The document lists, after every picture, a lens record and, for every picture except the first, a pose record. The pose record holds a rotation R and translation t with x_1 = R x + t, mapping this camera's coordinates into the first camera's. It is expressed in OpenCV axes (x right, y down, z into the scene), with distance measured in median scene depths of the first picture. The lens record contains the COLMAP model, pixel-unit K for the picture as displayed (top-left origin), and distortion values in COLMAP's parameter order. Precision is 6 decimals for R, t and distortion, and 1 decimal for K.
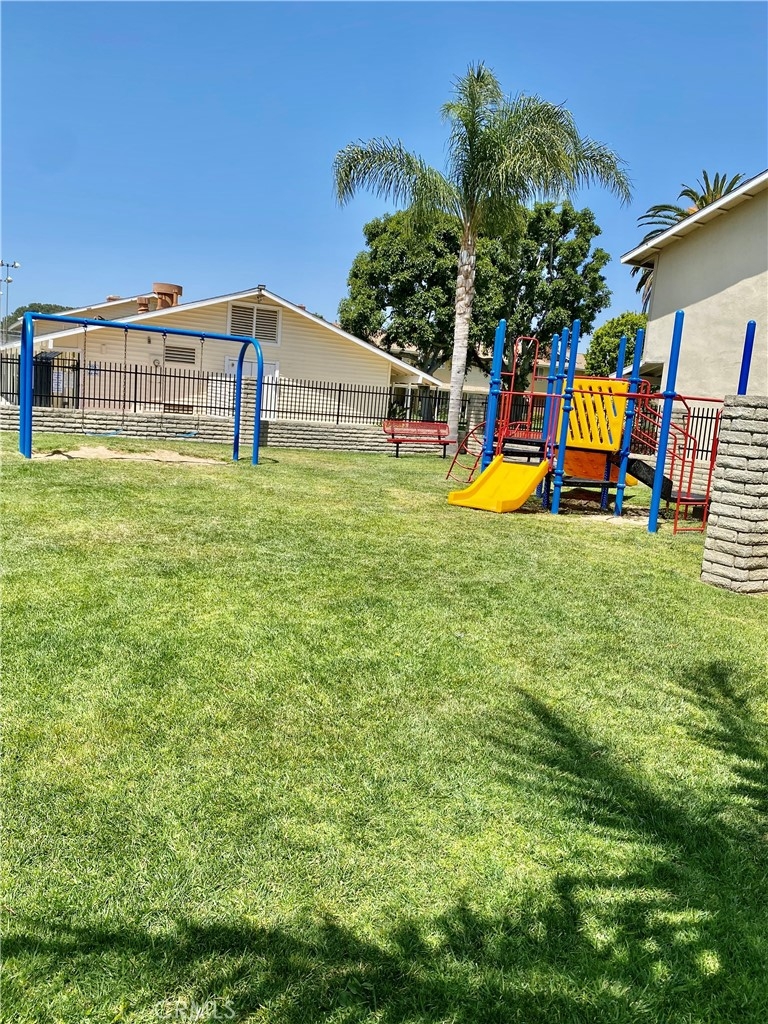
lens RADIAL K [[790.9, 0, 383.8], [0, 790.9, 512.6], [0, 0, 1]] dist [0.037460, -0.026502]
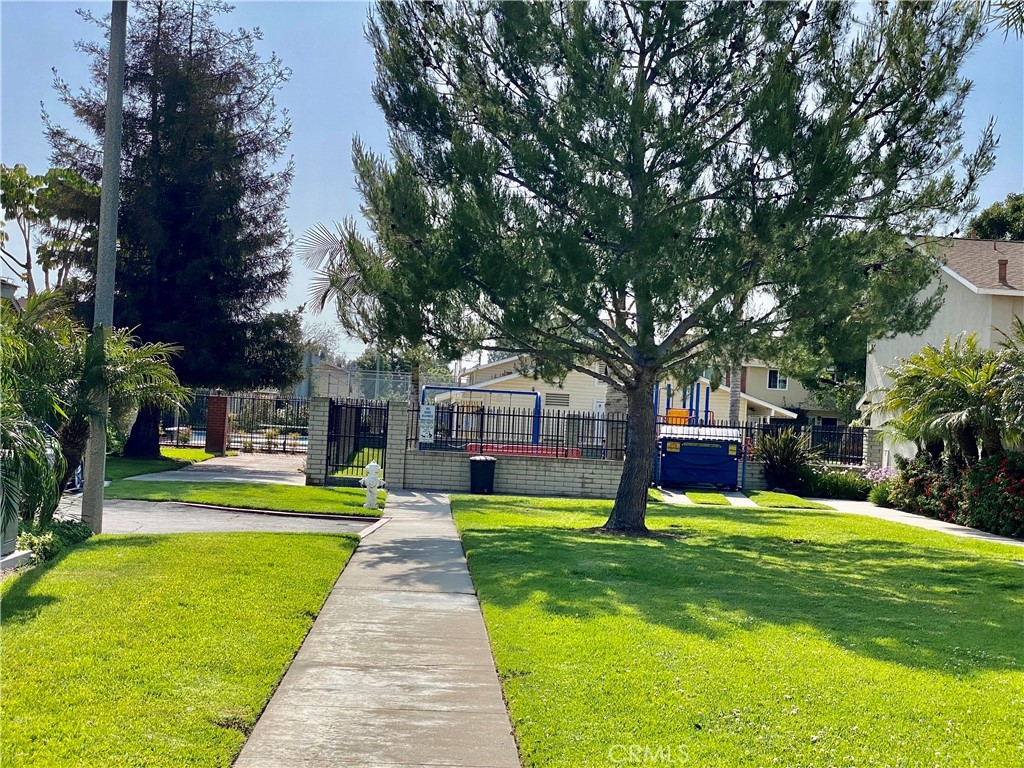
lens RADIAL K [[1551.7, 0, 512.0], [0, 1551.7, 384.0], [0, 0, 1]] dist [0.000577, 0.000000]
pose [[0.917127, -0.043847, -0.396175, 0.423614], [-0.034631, 0.981407, -0.188787, 0.155524], [0.397087, 0.186861, 0.898557, -0.794128]]
